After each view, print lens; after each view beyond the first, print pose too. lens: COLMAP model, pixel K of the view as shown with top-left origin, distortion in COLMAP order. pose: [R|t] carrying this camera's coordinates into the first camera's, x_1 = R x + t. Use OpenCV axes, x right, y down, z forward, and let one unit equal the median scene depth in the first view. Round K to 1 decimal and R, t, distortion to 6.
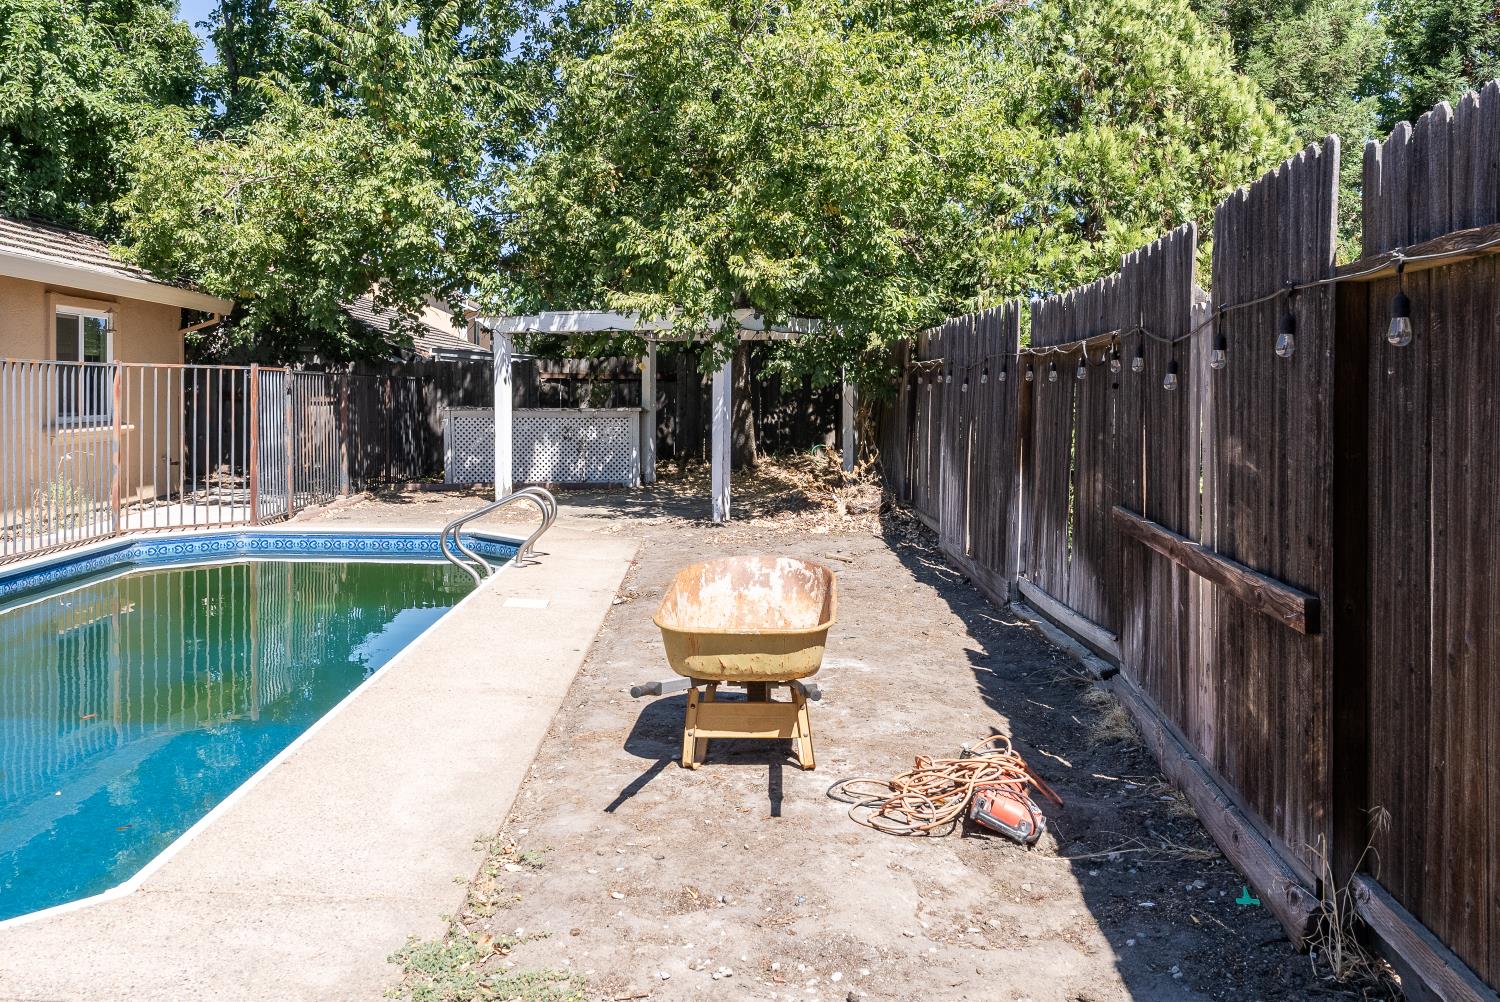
lens RADIAL K [[1216.8, 0, 790.0], [0, 1216.8, 417.0], [0, 0, 1]] dist [-0.031367, 0.026564]
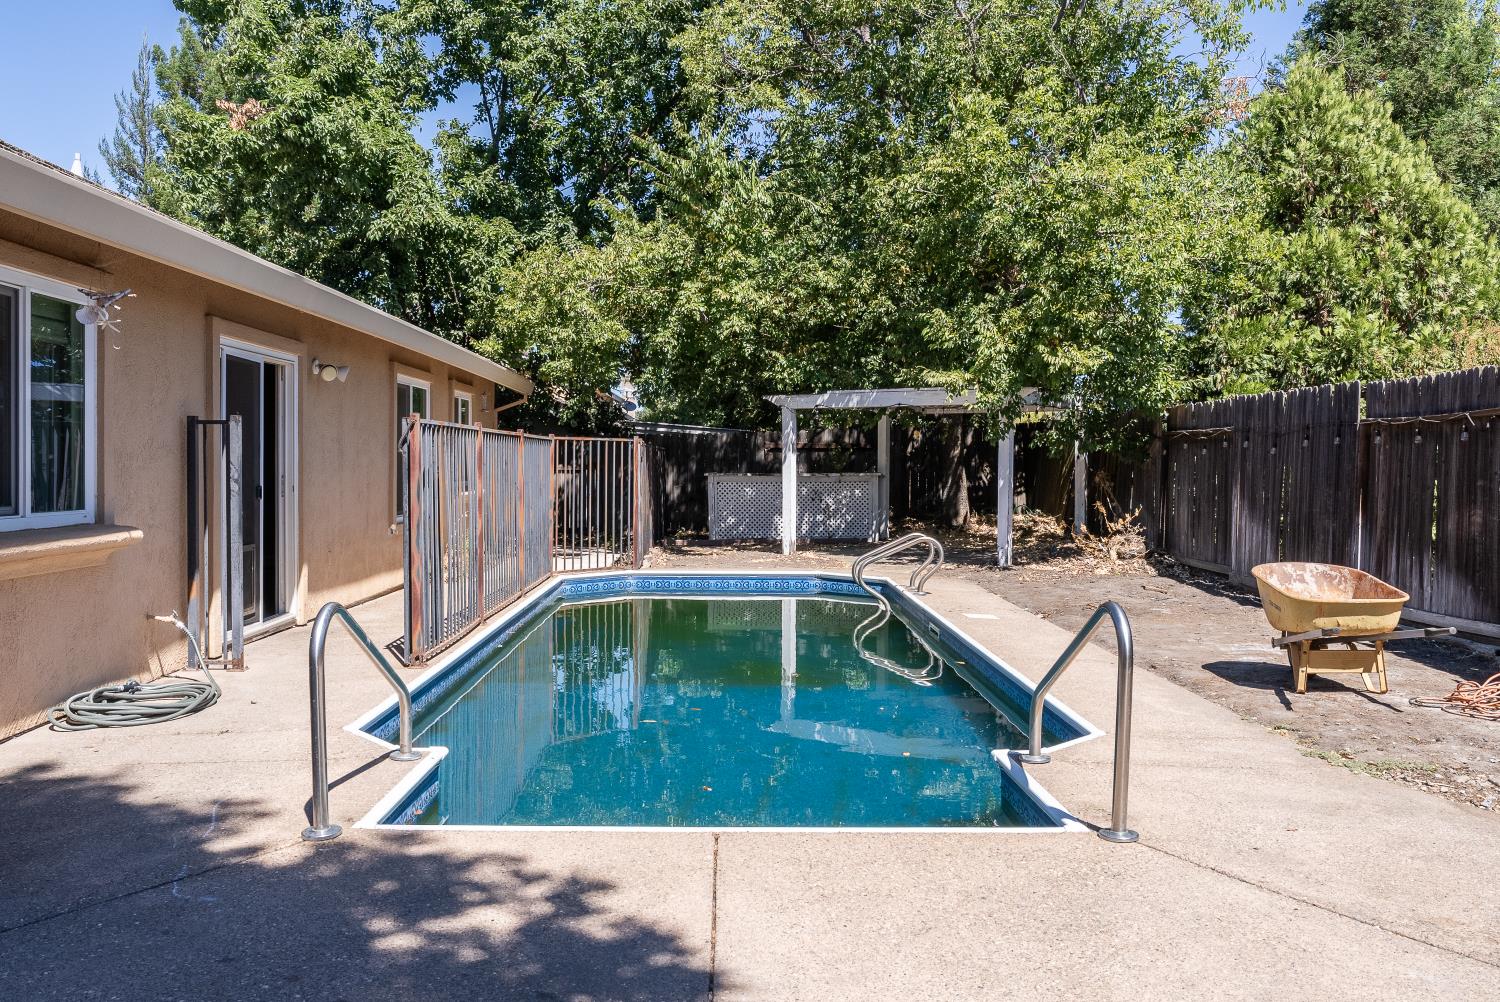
lens RADIAL K [[1216.8, 0, 748.9], [0, 1216.8, 491.5], [0, 0, 1]] dist [-0.031367, 0.026564]
pose [[0.998547, -0.006052, -0.053540, -0.240388], [0.006179, 0.999978, 0.002200, 0.008568], [0.053525, -0.002527, 0.998563, -0.196156]]
